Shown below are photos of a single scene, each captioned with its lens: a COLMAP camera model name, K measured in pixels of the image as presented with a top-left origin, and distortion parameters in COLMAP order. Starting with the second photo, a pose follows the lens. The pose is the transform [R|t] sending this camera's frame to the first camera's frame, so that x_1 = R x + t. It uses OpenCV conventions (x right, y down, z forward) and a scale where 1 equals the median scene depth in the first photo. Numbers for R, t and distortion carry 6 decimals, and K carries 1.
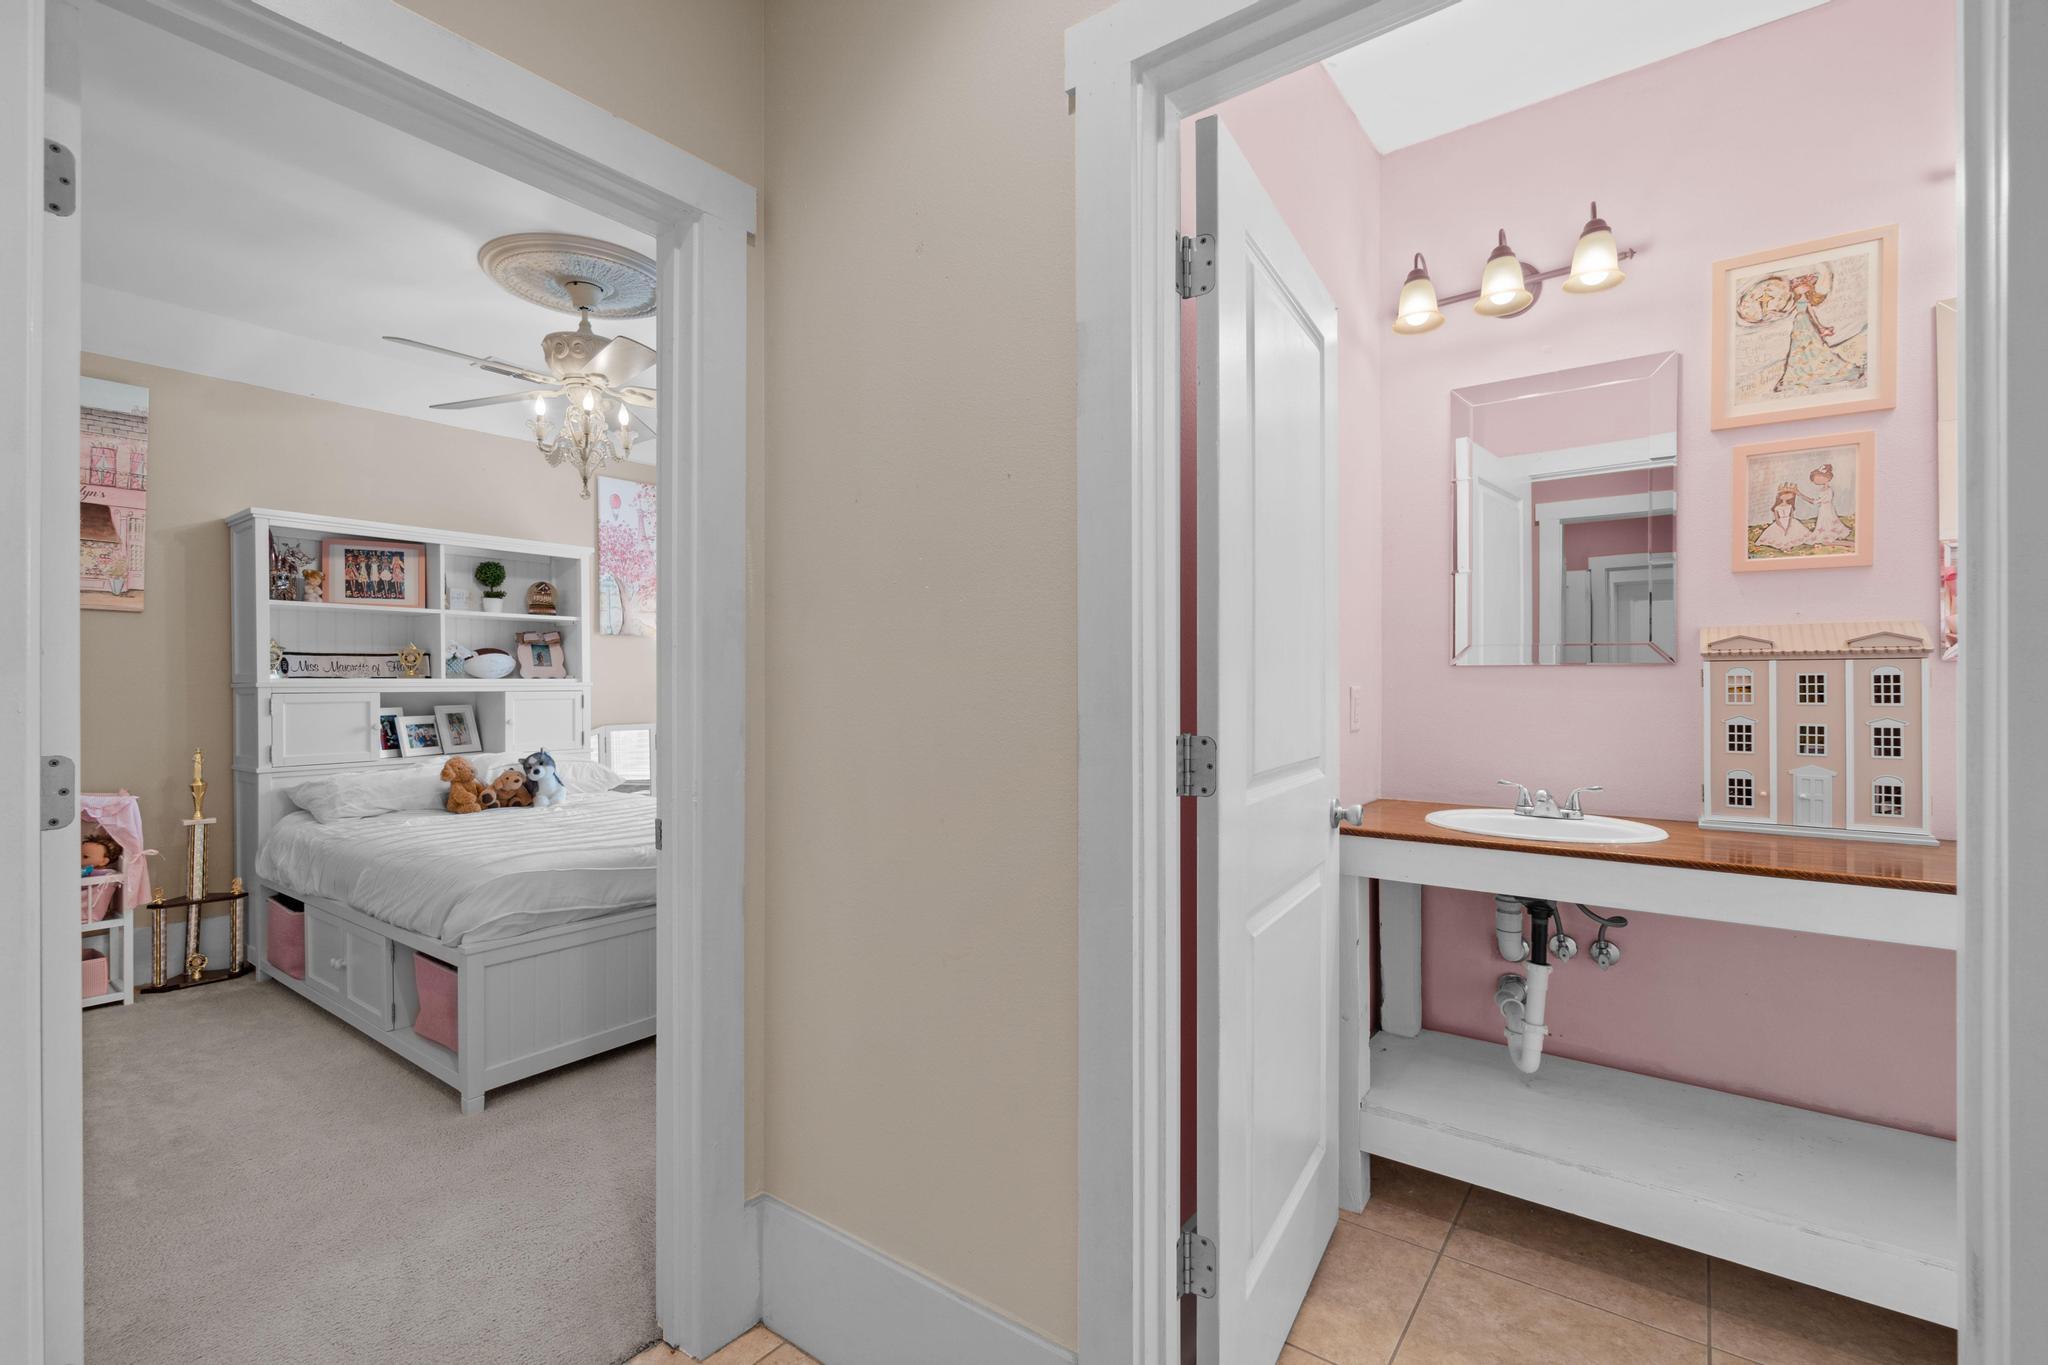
lens RADIAL K [[913.7, 0, 1024.0], [0, 913.7, 682.5], [0, 0, 1]] dist [-0.001723, -0.000228]
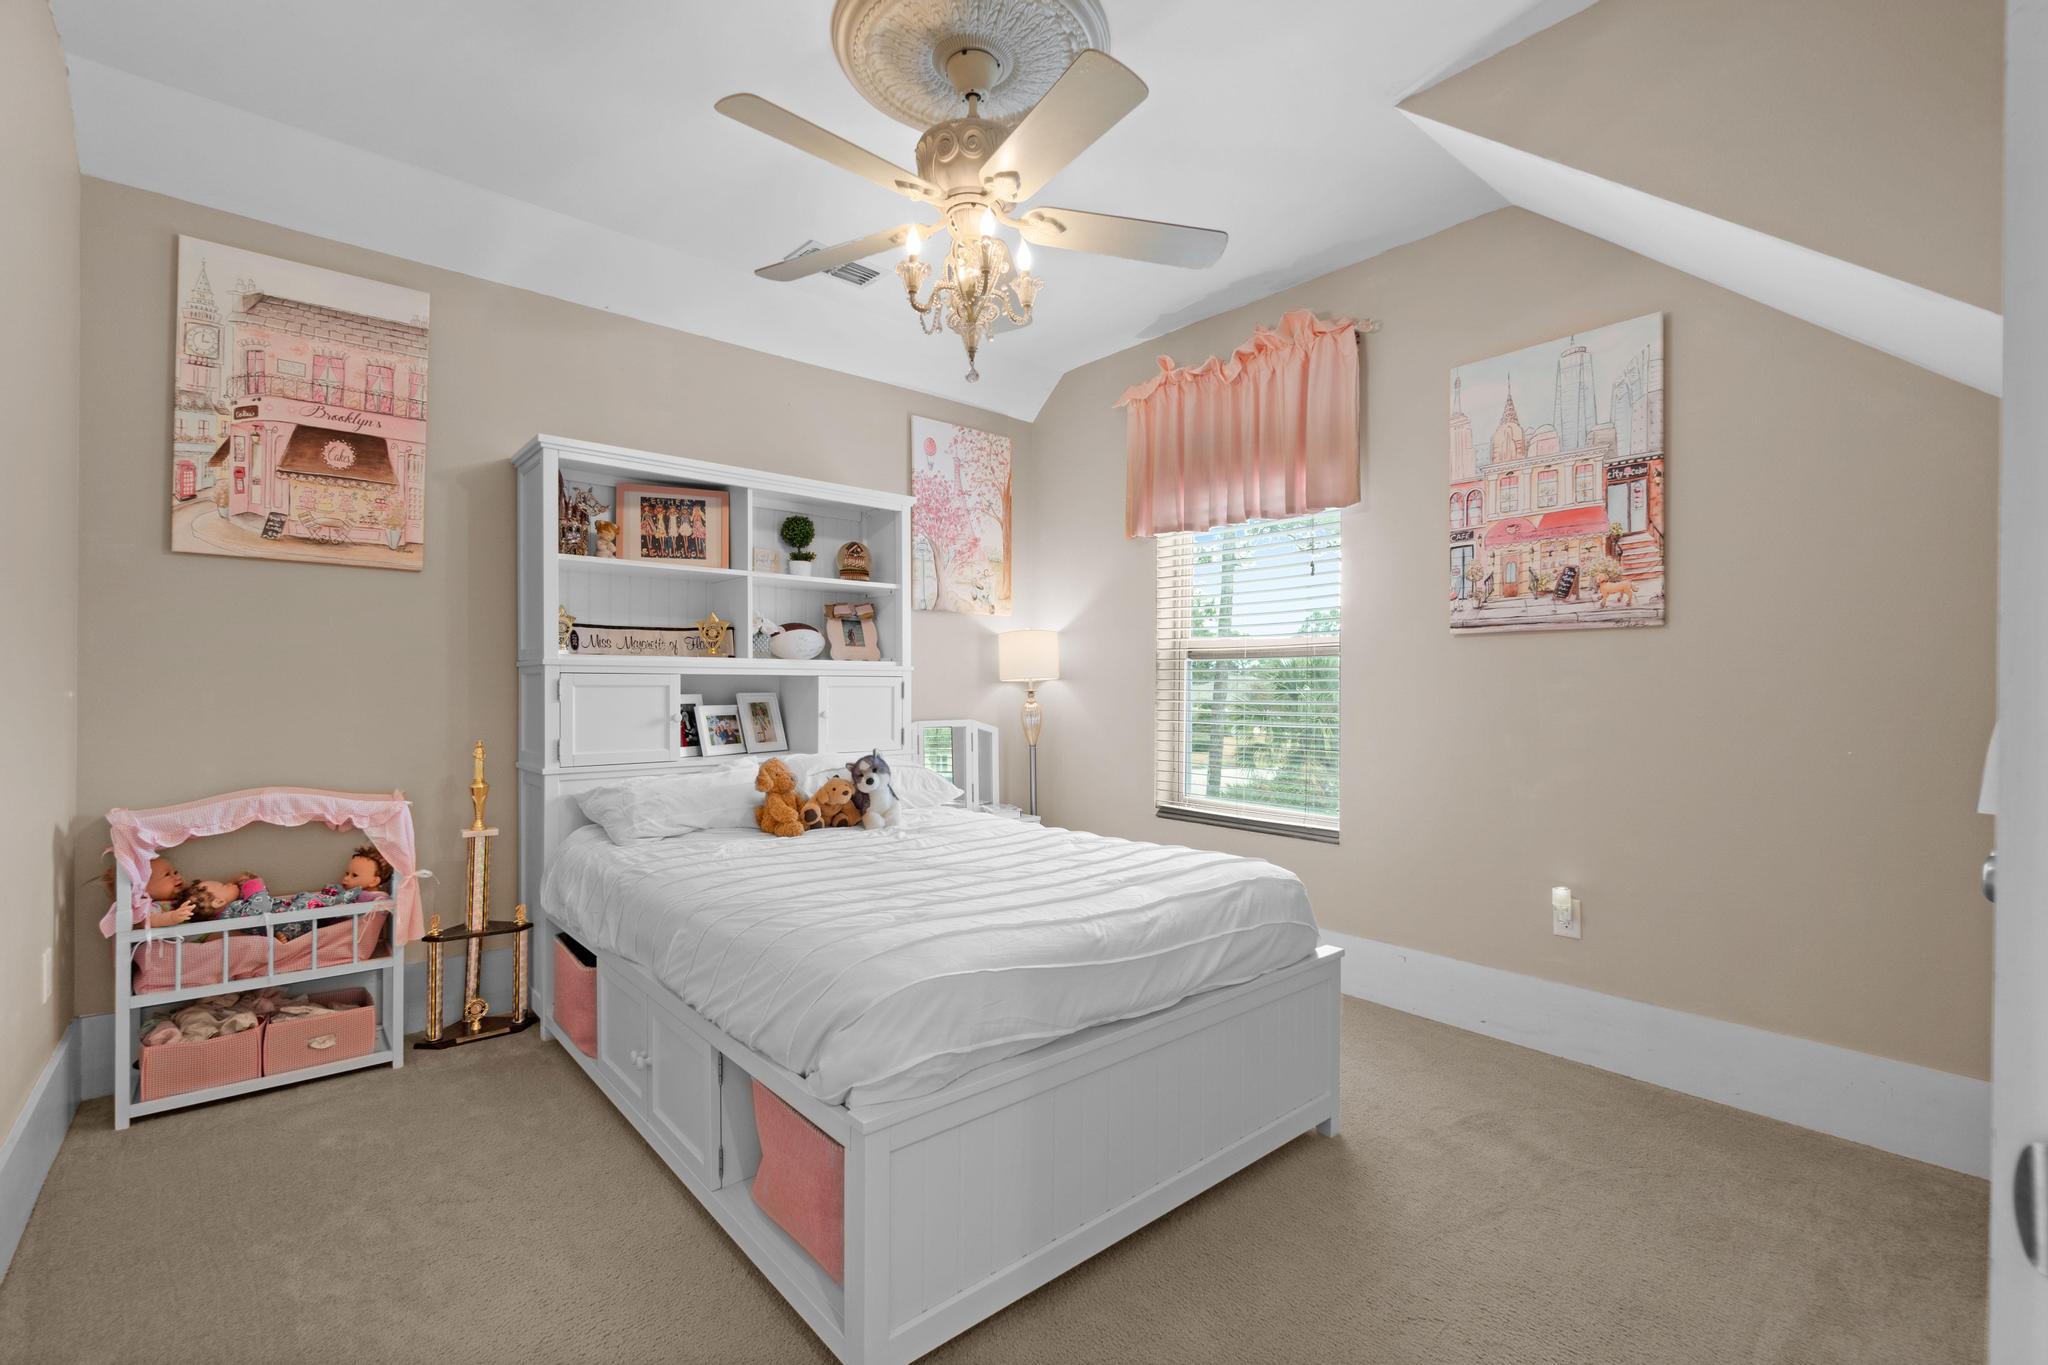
lens RADIAL K [[882.0, 0, 1029.2], [0, 882.0, 687.7], [0, 0, 1]] dist [-0.004351, -0.000808]
pose [[0.979490, 0.008560, -0.201311, -0.294122], [-0.008014, 0.999962, 0.003525, 0.019847], [0.201334, -0.001839, 0.979521, 0.360540]]
